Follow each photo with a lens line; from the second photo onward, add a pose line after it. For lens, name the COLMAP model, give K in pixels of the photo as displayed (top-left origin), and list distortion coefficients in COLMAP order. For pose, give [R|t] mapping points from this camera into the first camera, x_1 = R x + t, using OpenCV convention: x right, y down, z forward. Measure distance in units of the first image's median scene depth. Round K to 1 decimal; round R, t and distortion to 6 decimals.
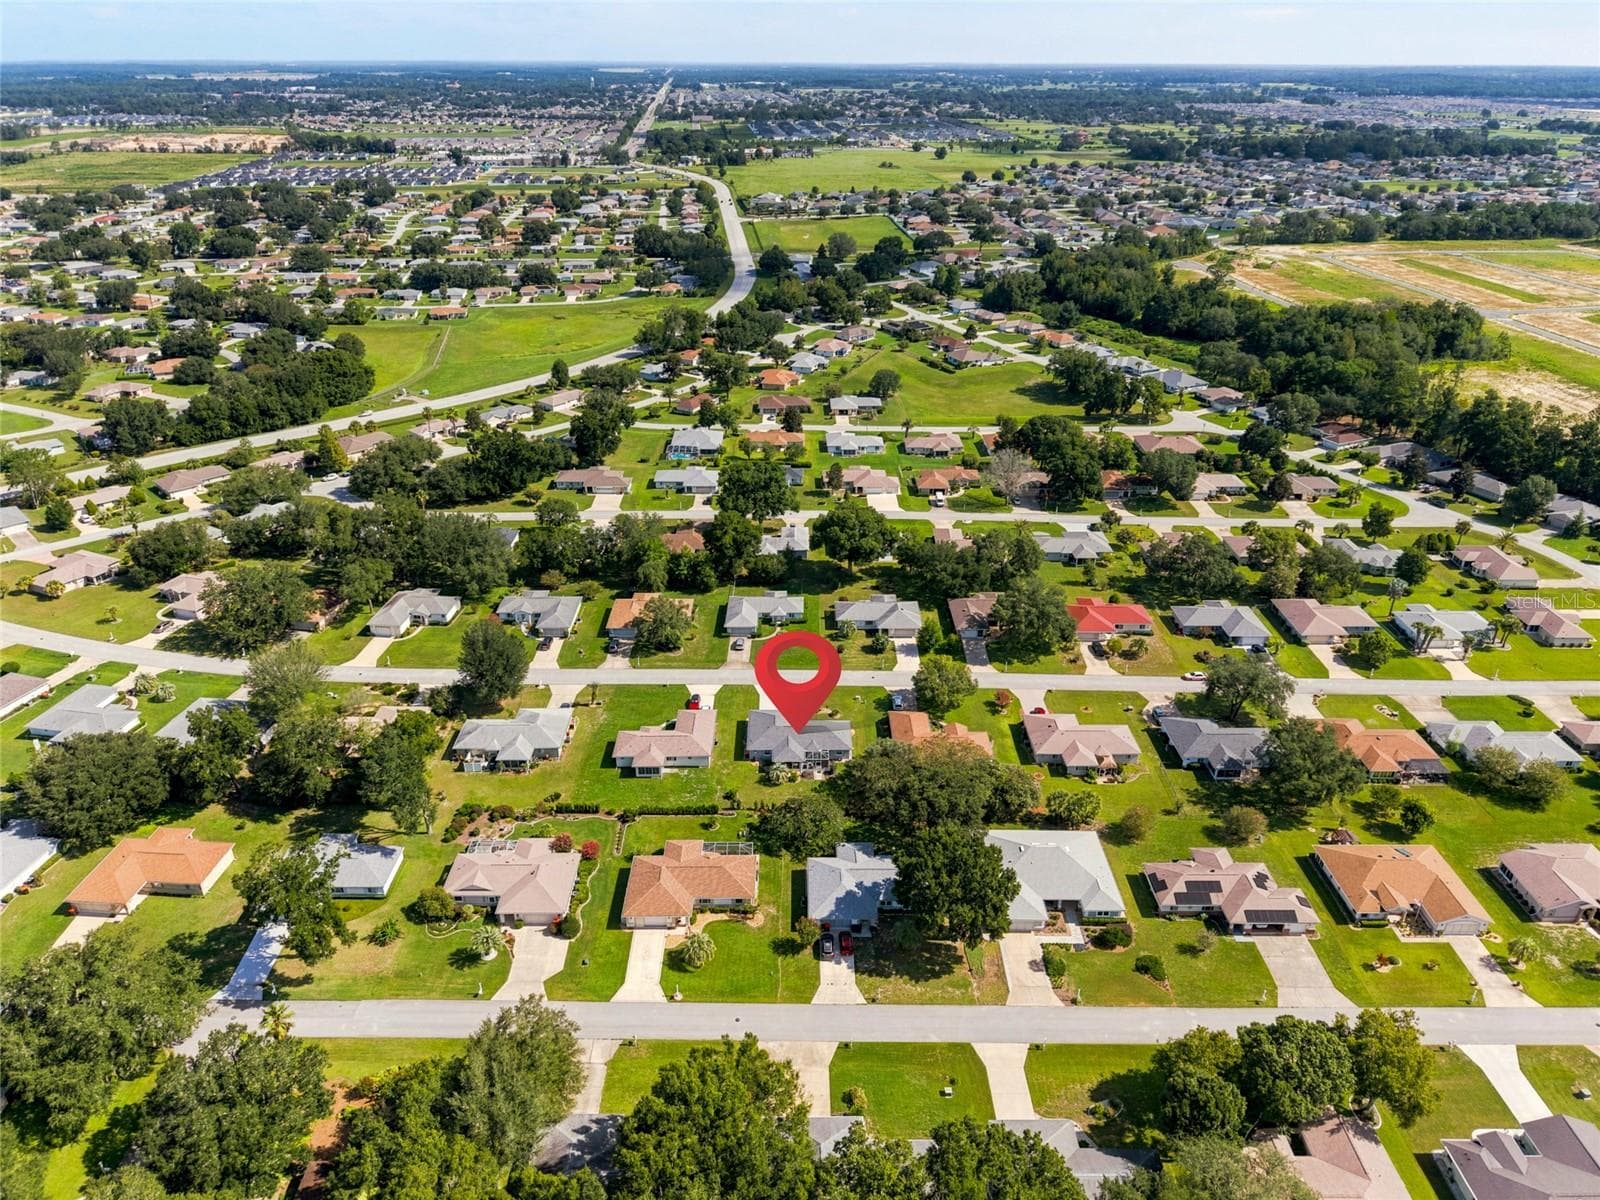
lens RADIAL K [[1069.8, 0, 800.0], [0, 1069.8, 600.0], [0, 0, 1]] dist [0.030149, -0.001332]
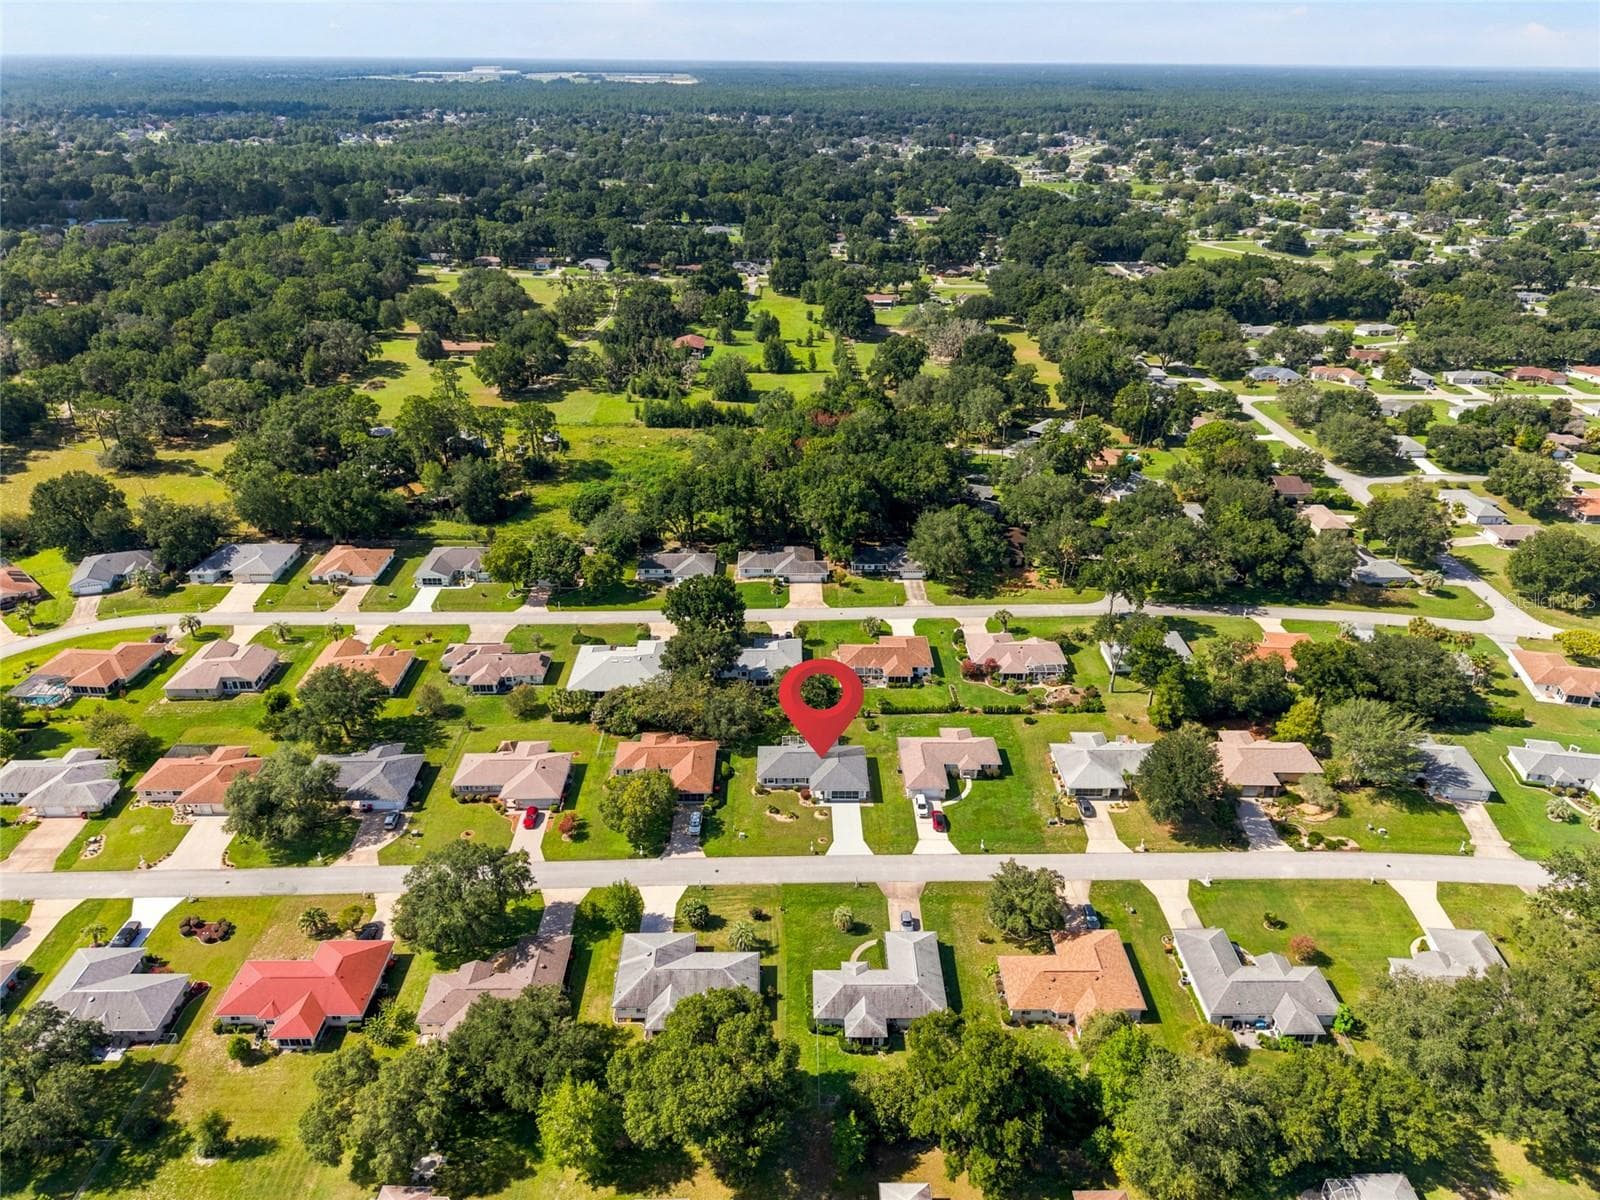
lens RADIAL K [[1069.8, 0, 800.0], [0, 1069.8, 600.0], [0, 0, 1]] dist [0.030149, -0.001332]
pose [[-0.999971, 0.003851, -0.006603, 0.016449], [-0.003067, 0.589113, 0.808045, -0.688279], [0.007001, 0.808042, -0.589084, 1.353238]]
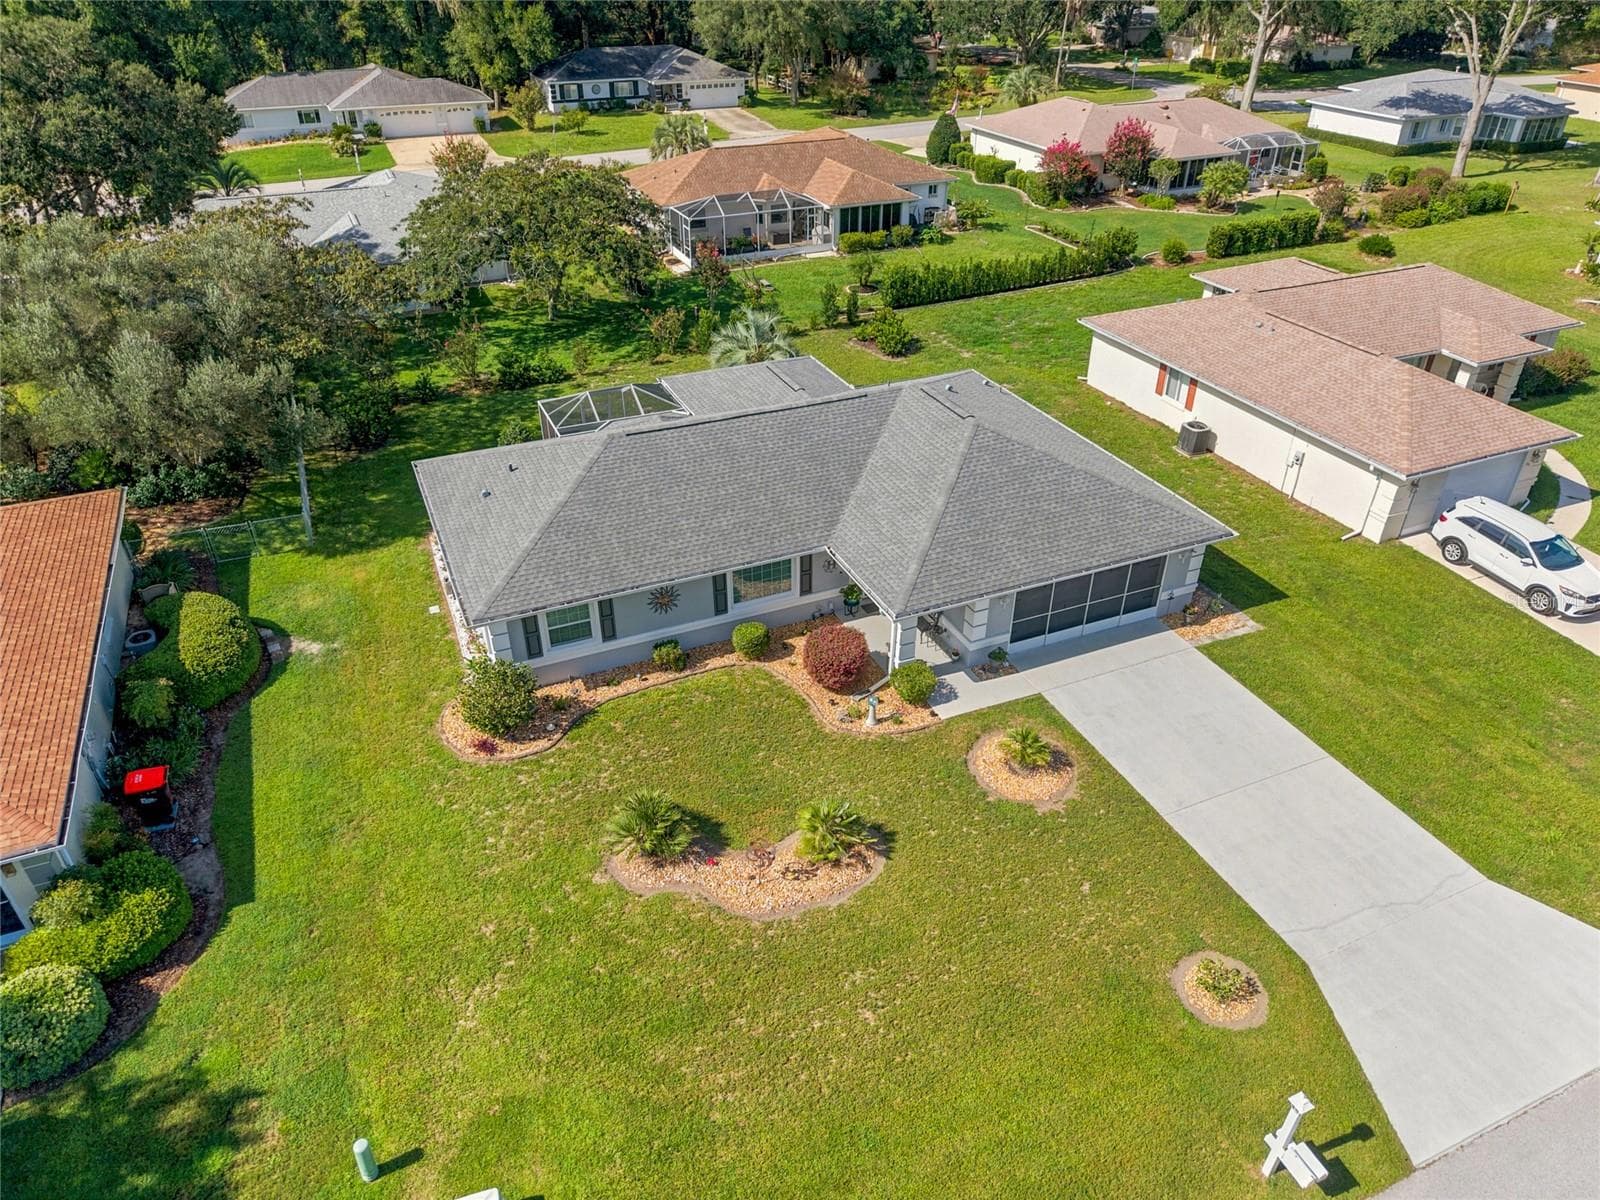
lens RADIAL K [[1069.8, 0, 800.0], [0, 1069.8, 600.0], [0, 0, 1]] dist [0.030149, -0.001332]
pose [[-0.917452, 0.220229, -0.331333, 0.050931], [-0.173990, 0.526850, 0.831959, 0.001205], [0.357784, 0.820931, -0.445042, 1.016578]]
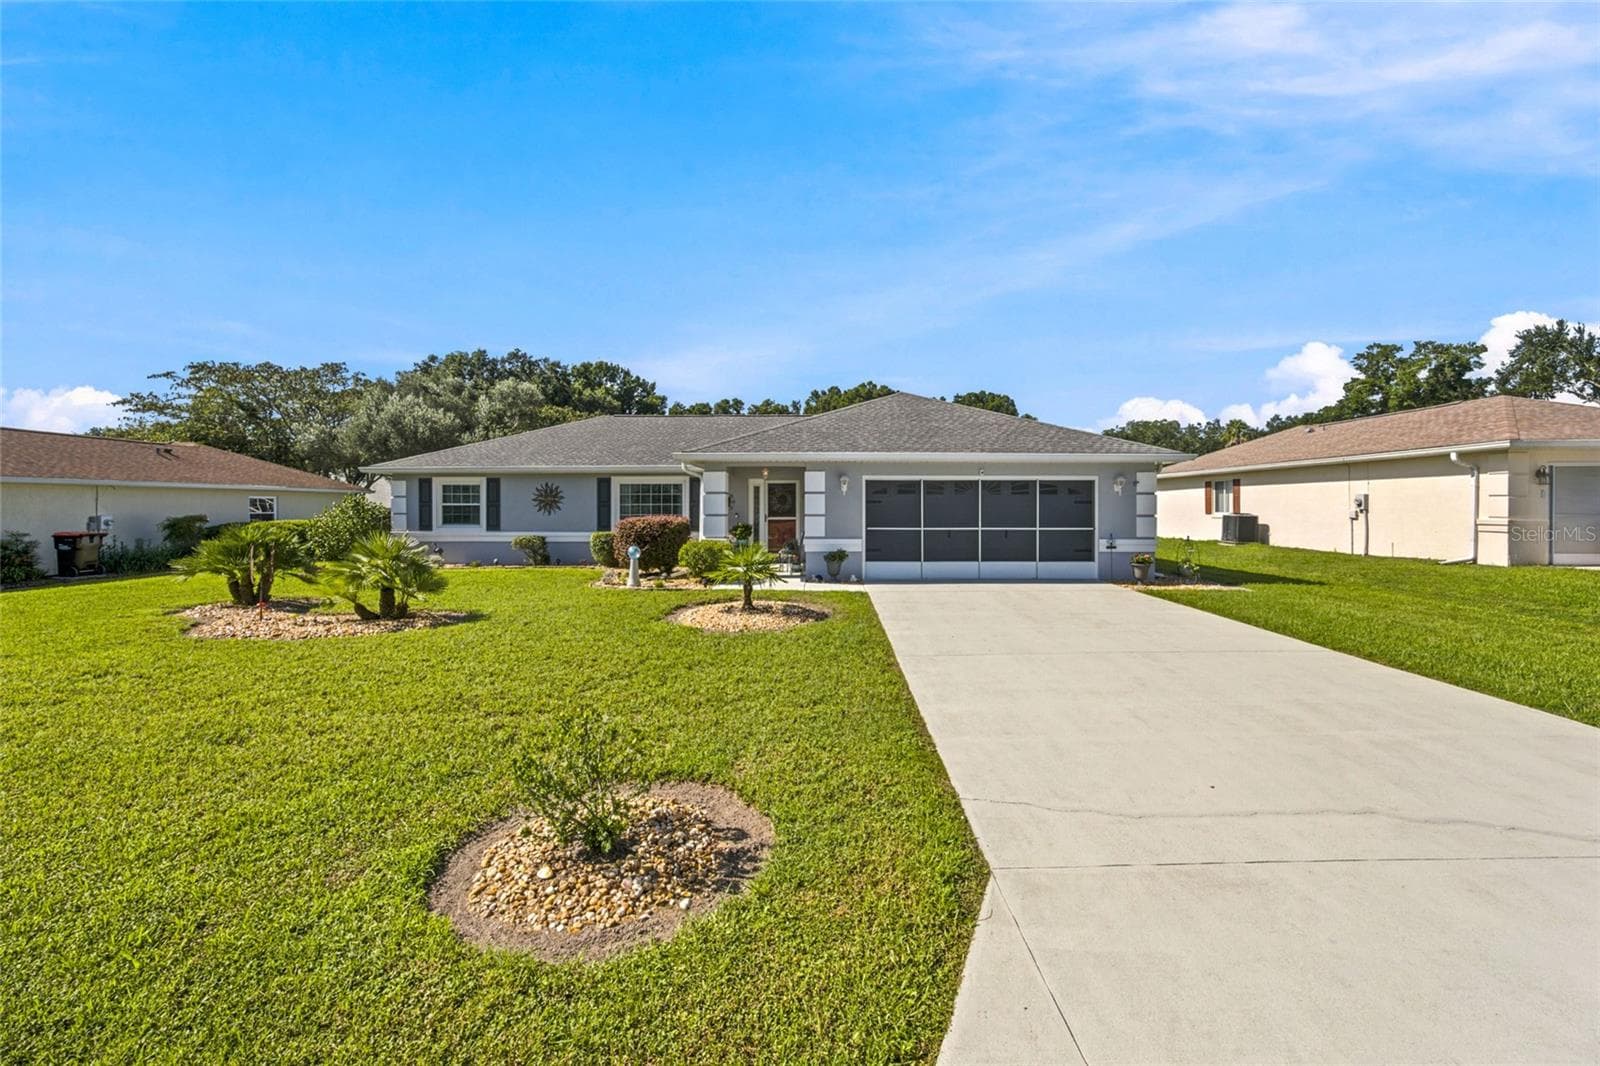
lens RADIAL K [[649.2, 0, 804.1], [0, 649.2, 505.4], [0, 0, 1]] dist [-0.000489, 0.000012]
pose [[-0.999797, 0.003336, 0.019879, -0.009894], [0.012048, 0.889540, 0.456698, 0.075075], [-0.016159, 0.456845, -0.889400, 1.025488]]
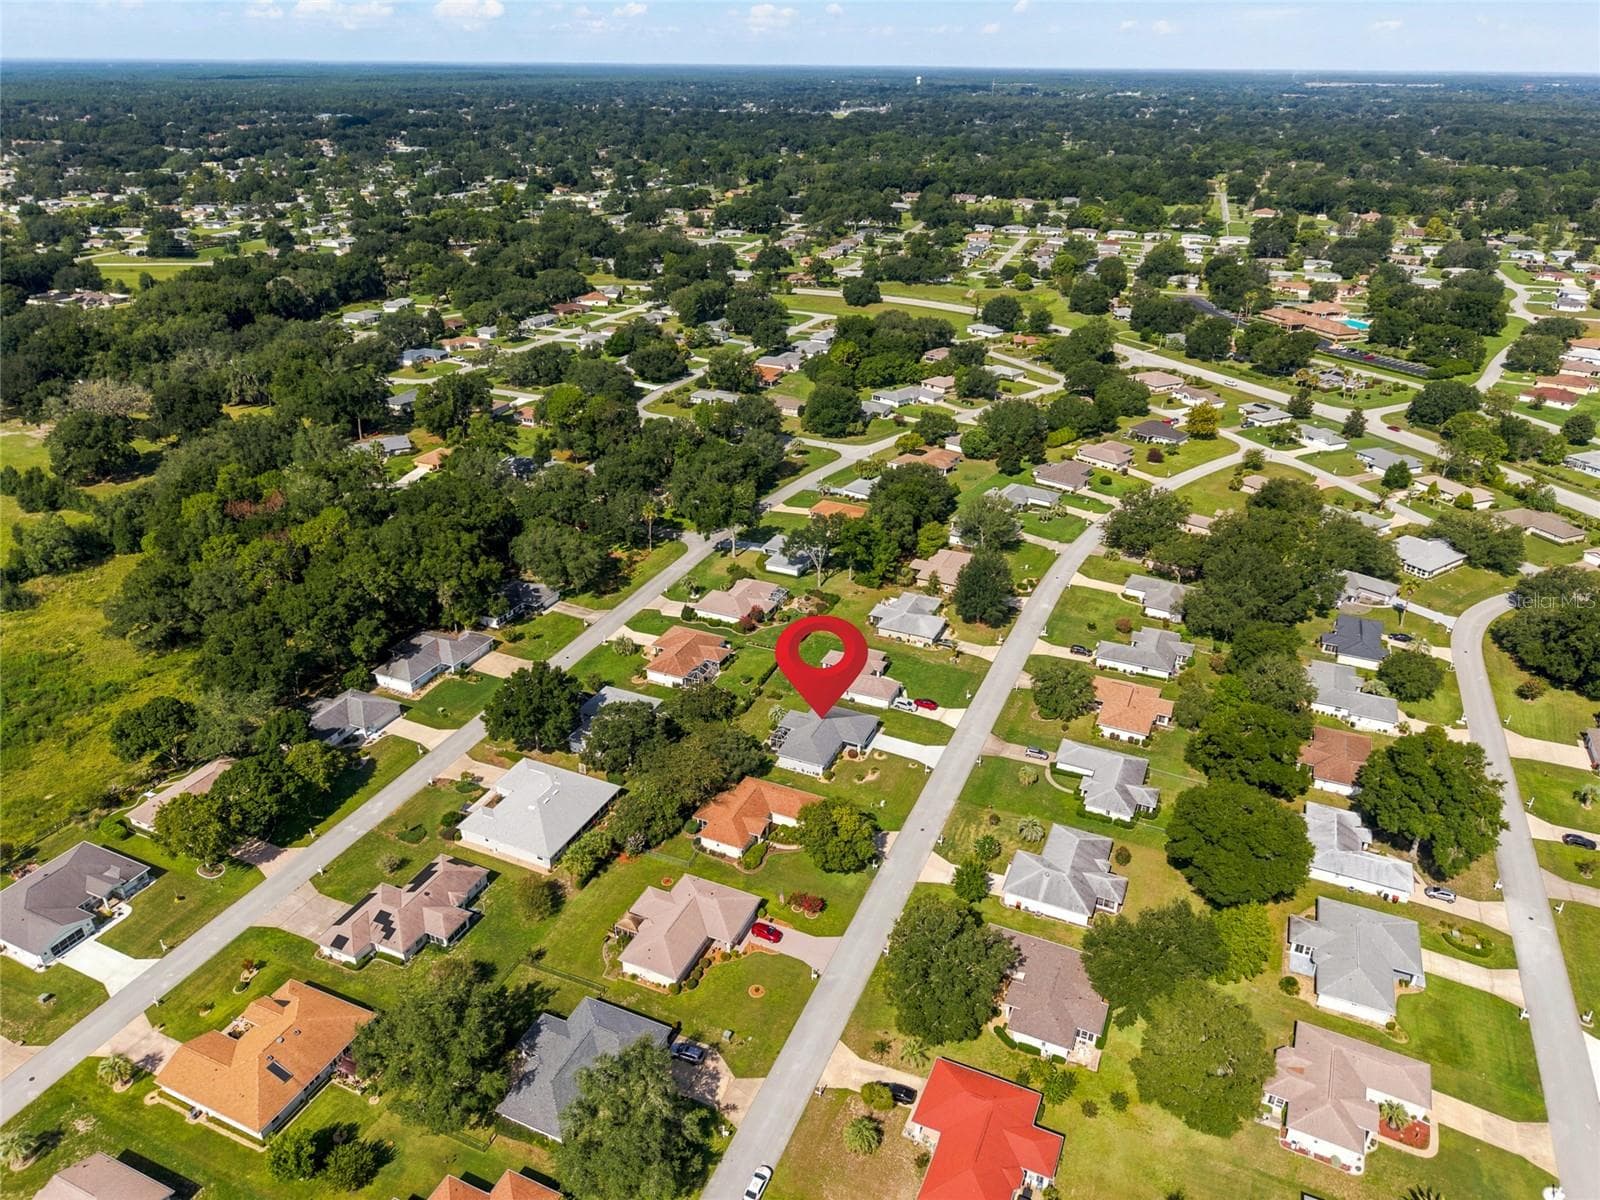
lens RADIAL K [[1069.8, 0, 800.0], [0, 1069.8, 600.0], [0, 0, 1]] dist [0.030149, -0.001332]
pose [[-0.405436, 0.408565, -0.817738, 0.727680], [-0.424559, 0.708063, 0.564266, -0.488263], [0.809550, 0.575952, -0.113614, 0.960008]]
